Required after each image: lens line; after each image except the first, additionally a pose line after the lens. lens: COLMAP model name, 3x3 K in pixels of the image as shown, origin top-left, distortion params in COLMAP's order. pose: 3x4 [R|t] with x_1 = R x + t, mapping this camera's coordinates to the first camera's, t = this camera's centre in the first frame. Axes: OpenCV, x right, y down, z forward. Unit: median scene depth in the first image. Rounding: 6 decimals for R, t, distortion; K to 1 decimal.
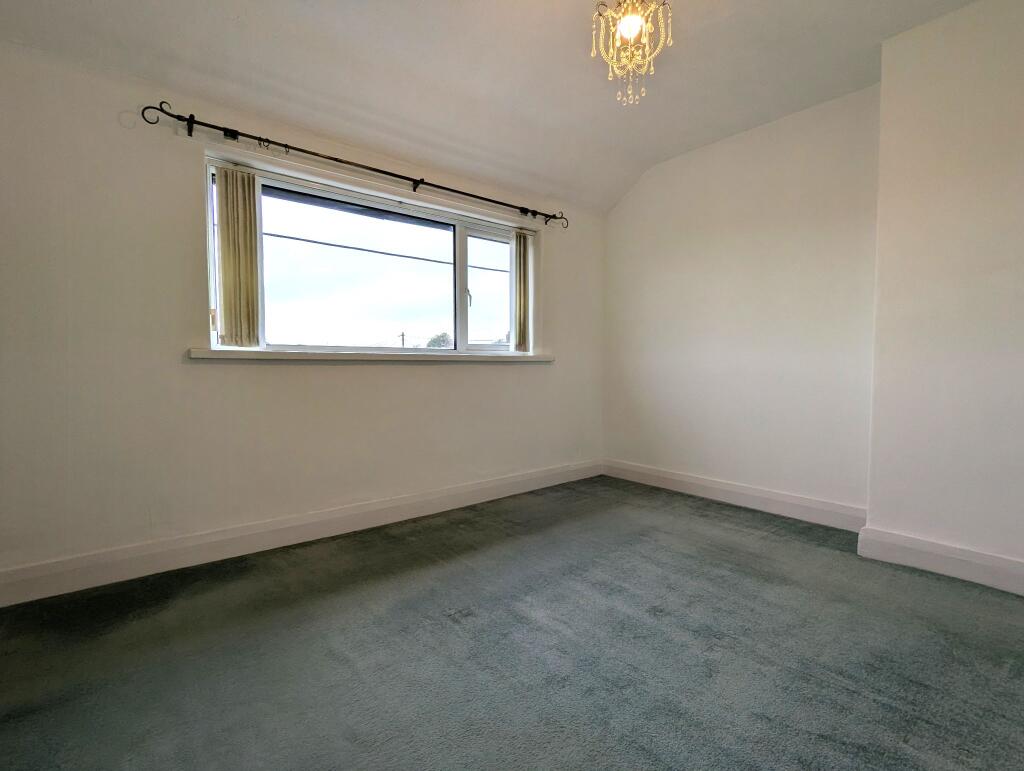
lens RADIAL K [[491.0, 0, 513.7], [0, 491.0, 386.6], [0, 0, 1]] dist [-0.000995, -0.000121]
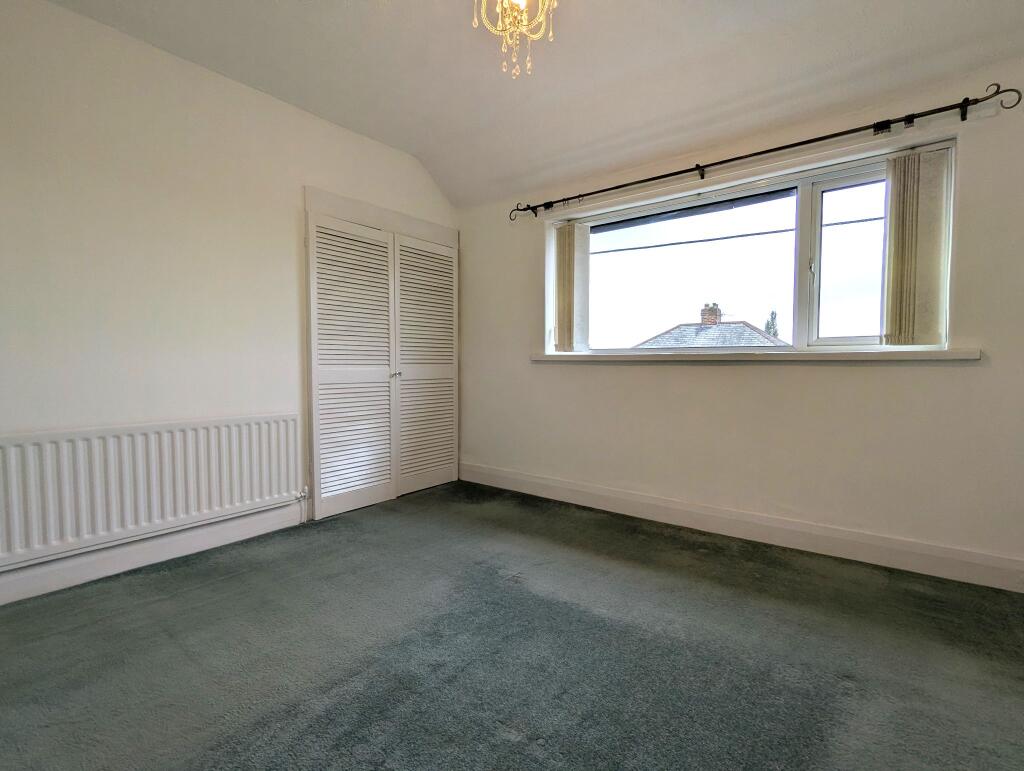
lens RADIAL K [[483.8, 0, 507.7], [0, 483.8, 387.9], [0, 0, 1]] dist [-0.000696, 0.000266]
pose [[0.214956, 0.045531, -0.975562, 0.640352], [-0.048367, 0.998183, 0.035930, -0.017391], [0.975425, 0.039462, 0.216767, 0.465579]]
